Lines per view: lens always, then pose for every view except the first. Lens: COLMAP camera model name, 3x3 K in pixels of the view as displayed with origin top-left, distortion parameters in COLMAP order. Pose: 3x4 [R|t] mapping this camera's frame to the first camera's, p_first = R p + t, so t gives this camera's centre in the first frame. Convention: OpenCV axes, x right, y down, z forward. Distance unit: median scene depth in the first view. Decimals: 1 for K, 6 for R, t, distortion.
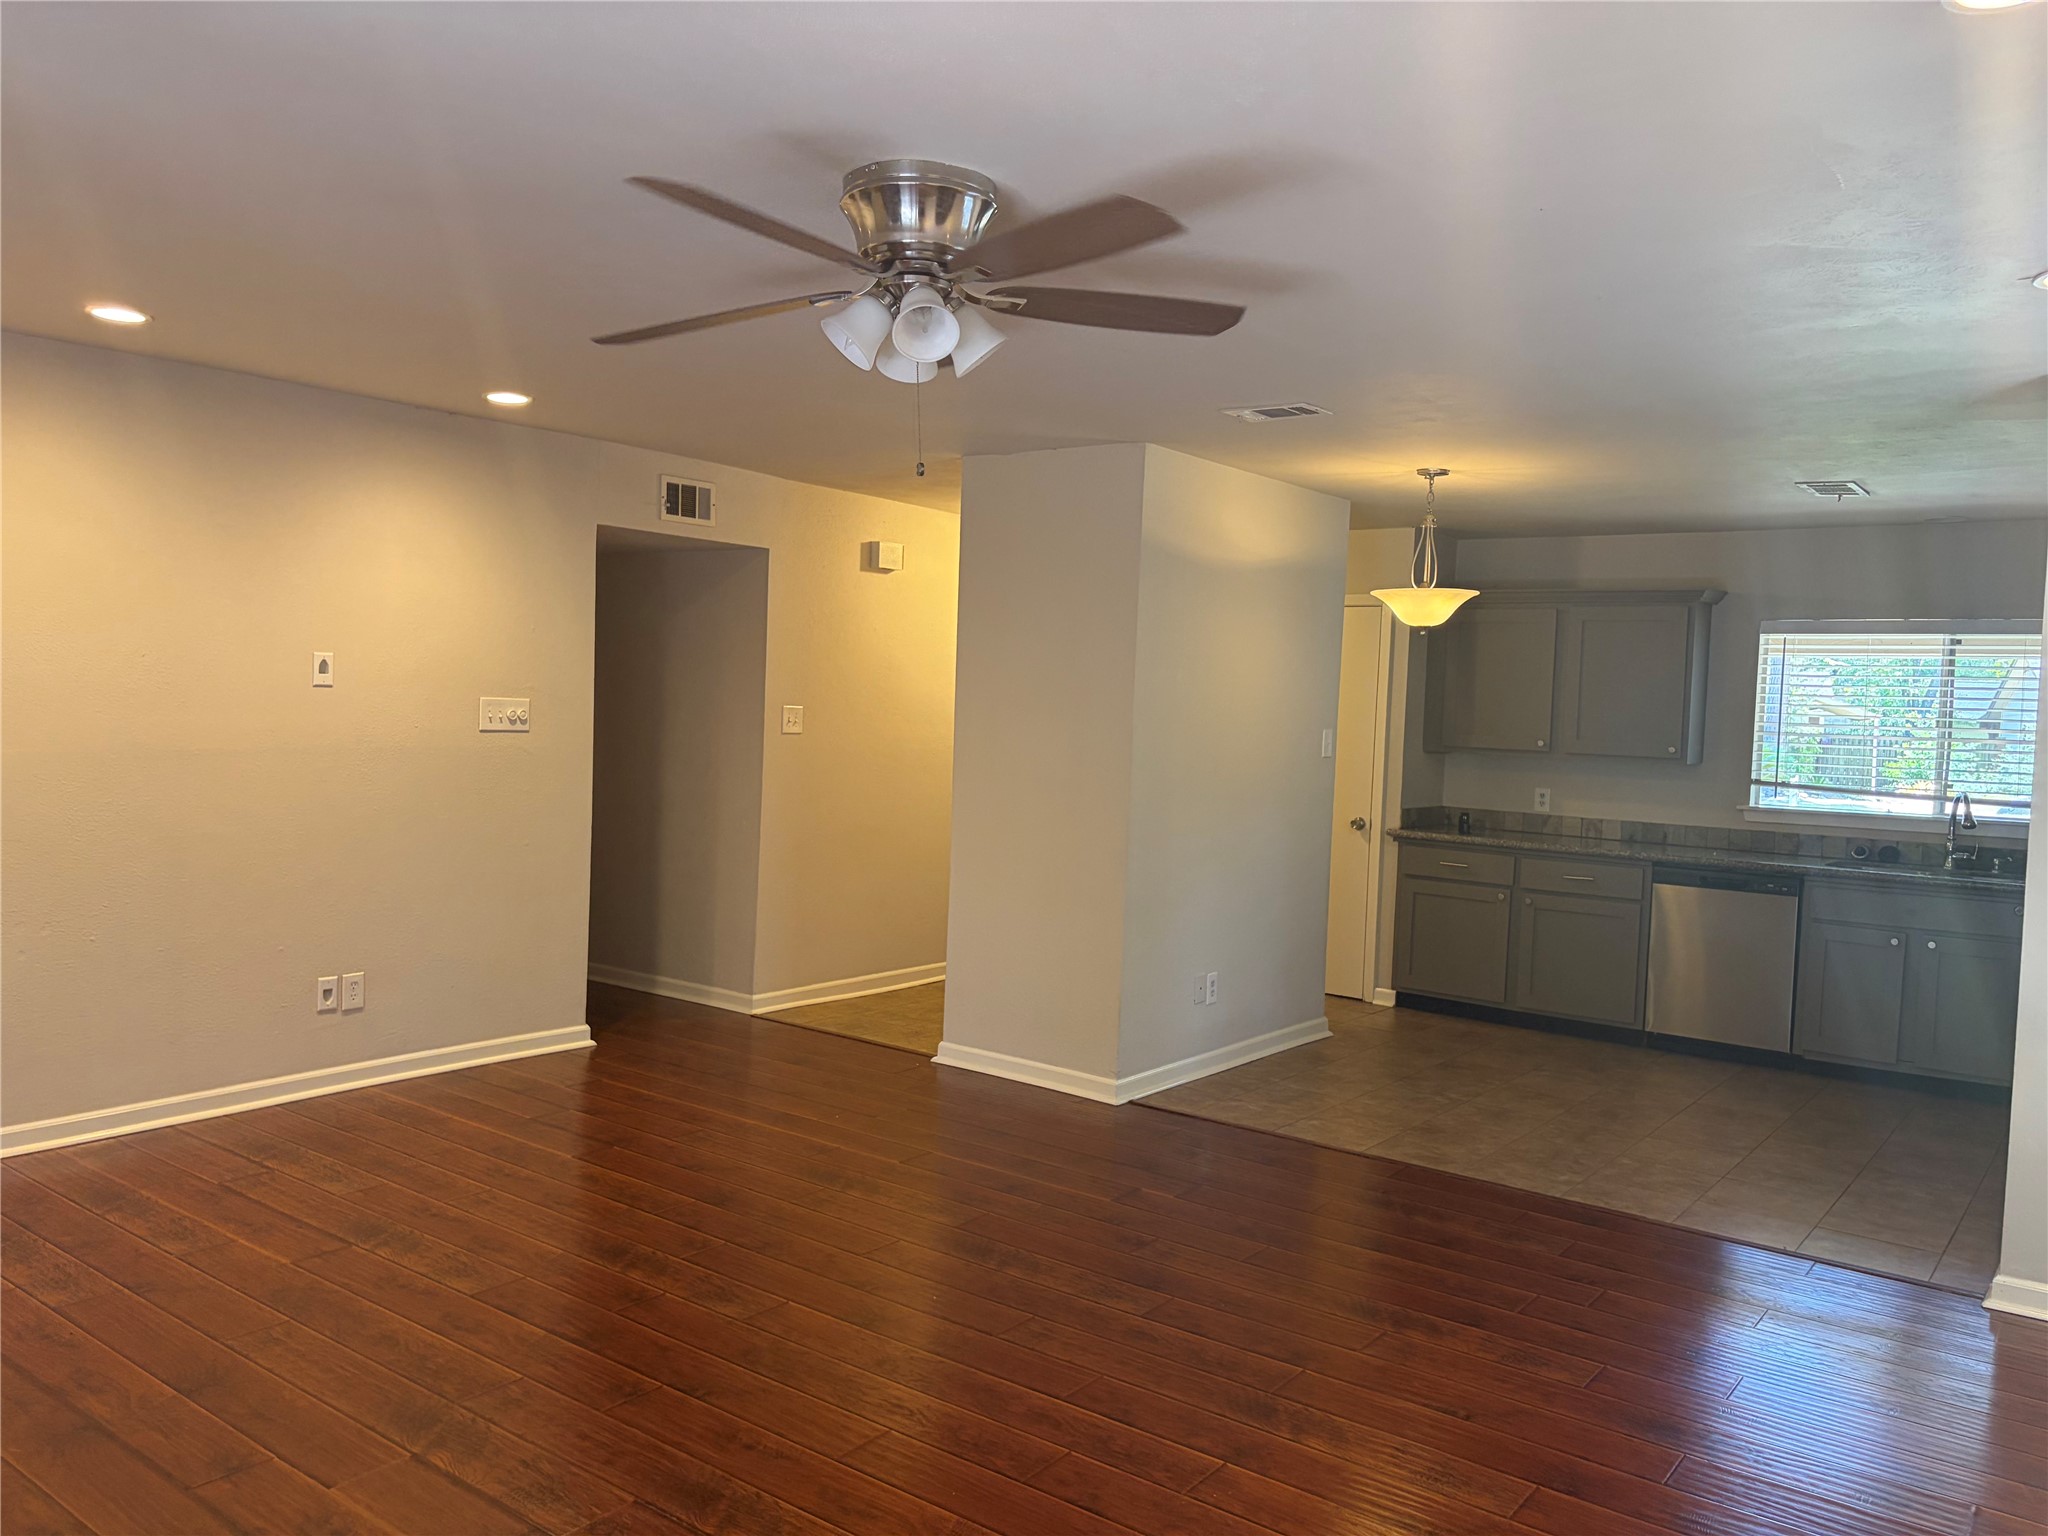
lens RADIAL K [[1577.0, 0, 1024.0], [0, 1577.0, 768.0], [0, 0, 1]] dist [0.075306, -0.088334]
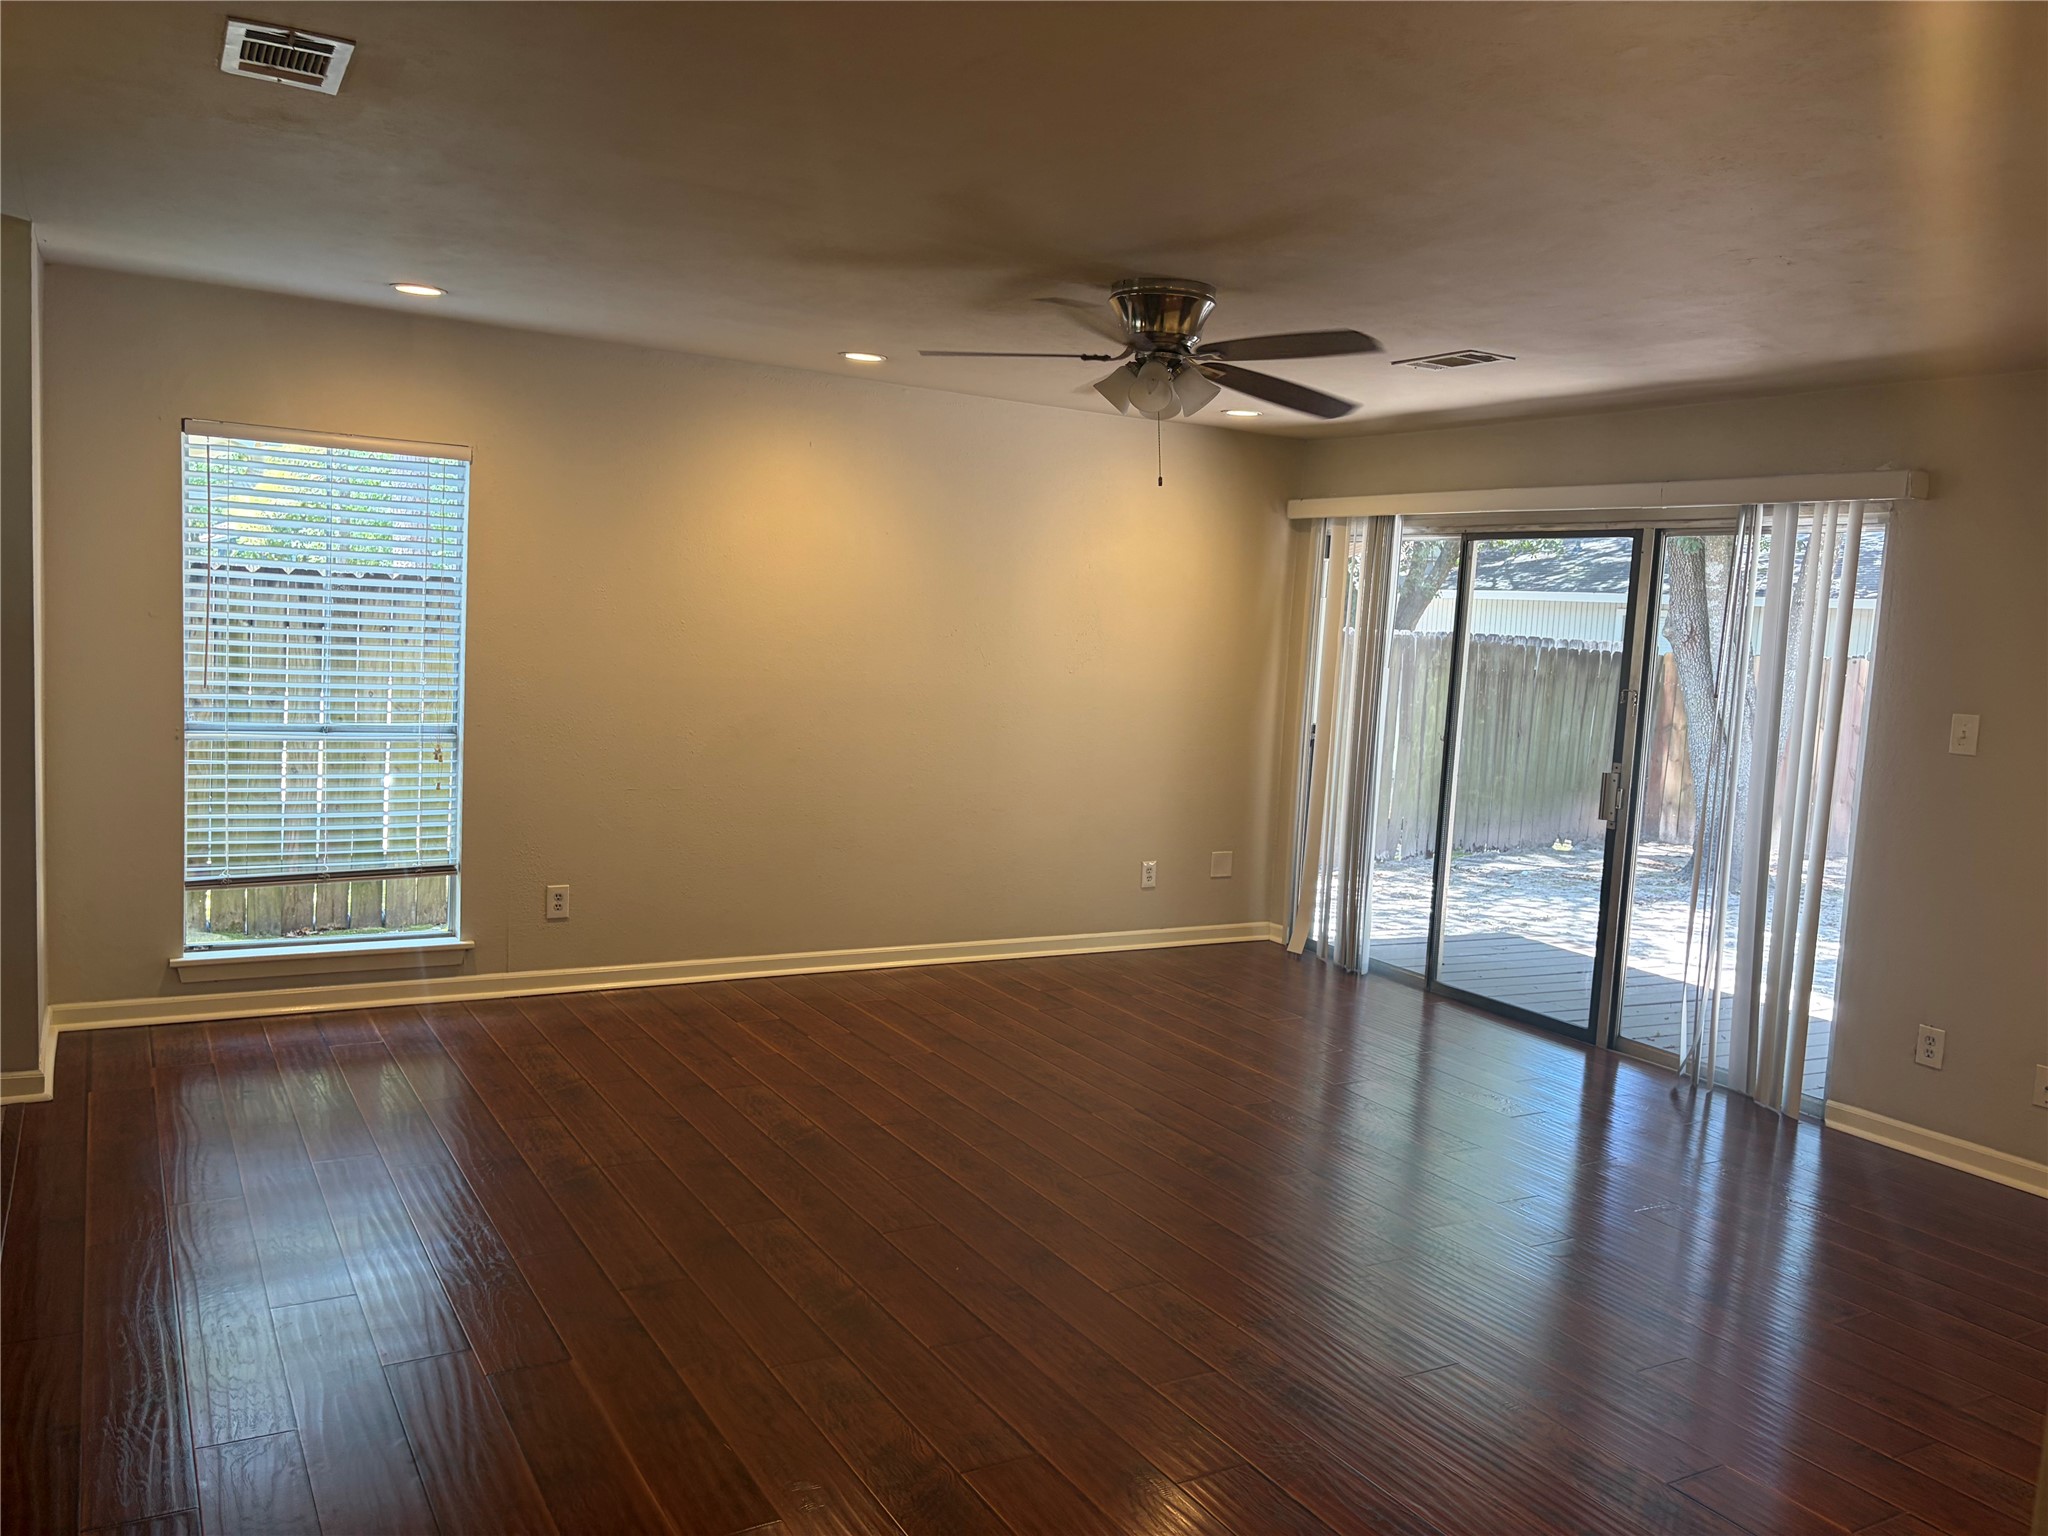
lens RADIAL K [[1577.0, 0, 1024.0], [0, 1577.0, 768.0], [0, 0, 1]] dist [0.075306, -0.088334]
pose [[-0.921687, -0.123614, 0.367713, -0.381712], [-0.073602, 0.986379, 0.147104, -0.094532], [-0.380889, 0.108519, -0.918231, 1.729296]]
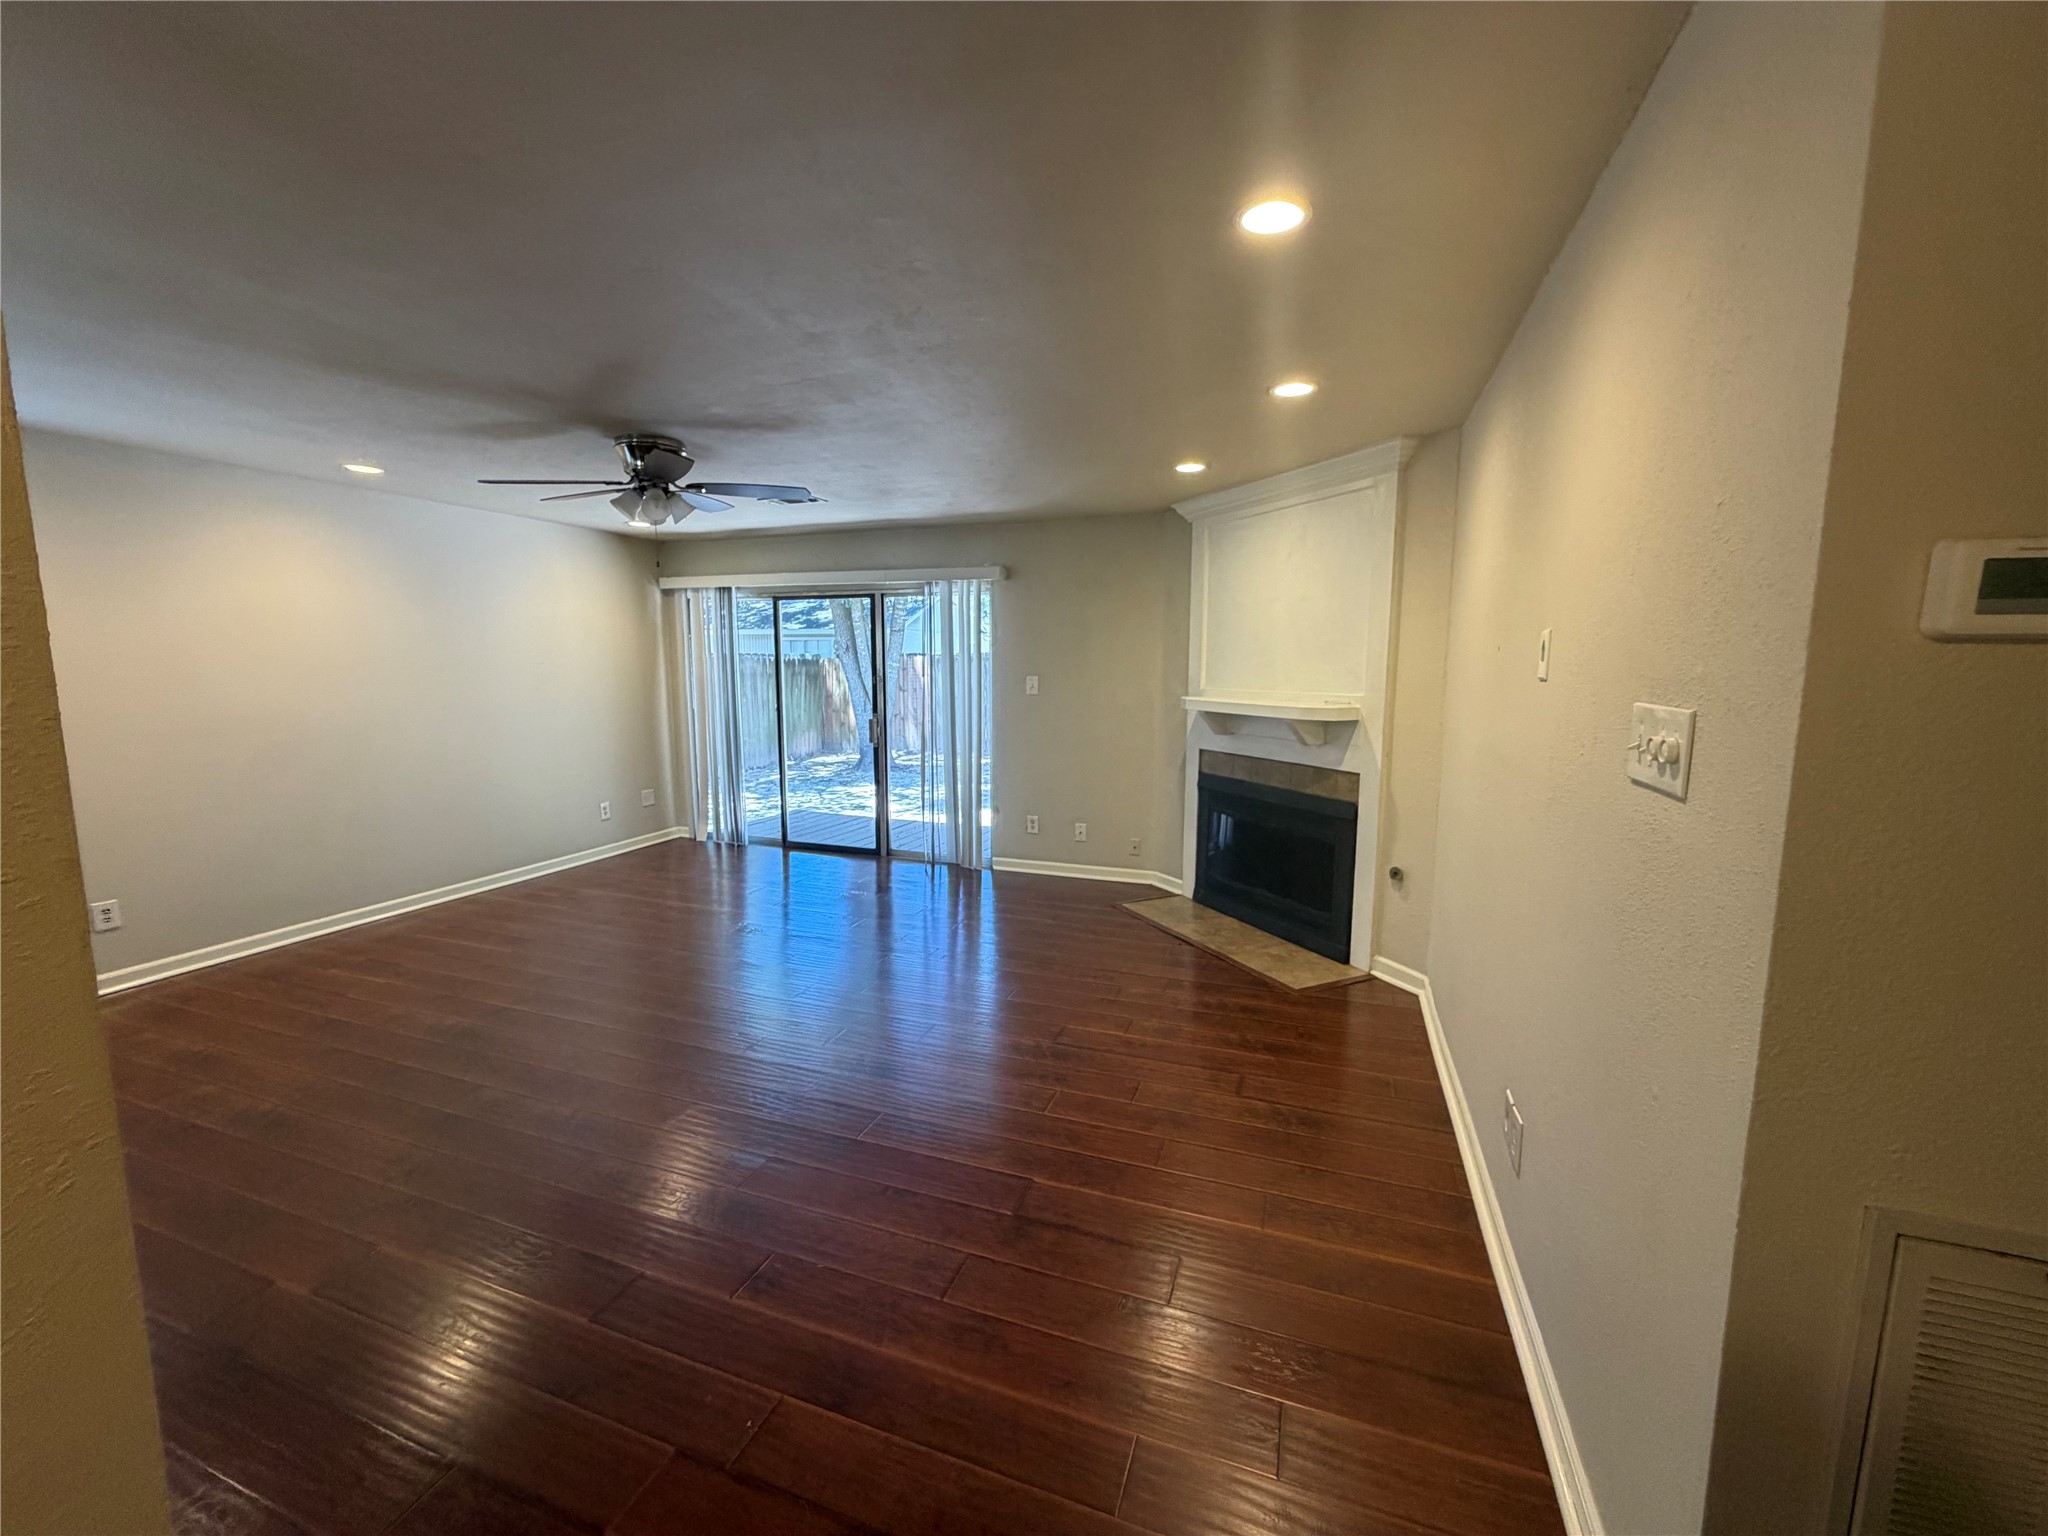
lens RADIAL K [[828.0, 0, 1024.0], [0, 828.0, 768.0], [0, 0, 1]] dist [-0.001860, -0.000267]
pose [[-0.954434, 0.002319, -0.298412, -0.164687], [-0.047378, 0.986109, 0.159198, -0.079186], [0.294636, 0.166082, -0.941066, 1.689645]]
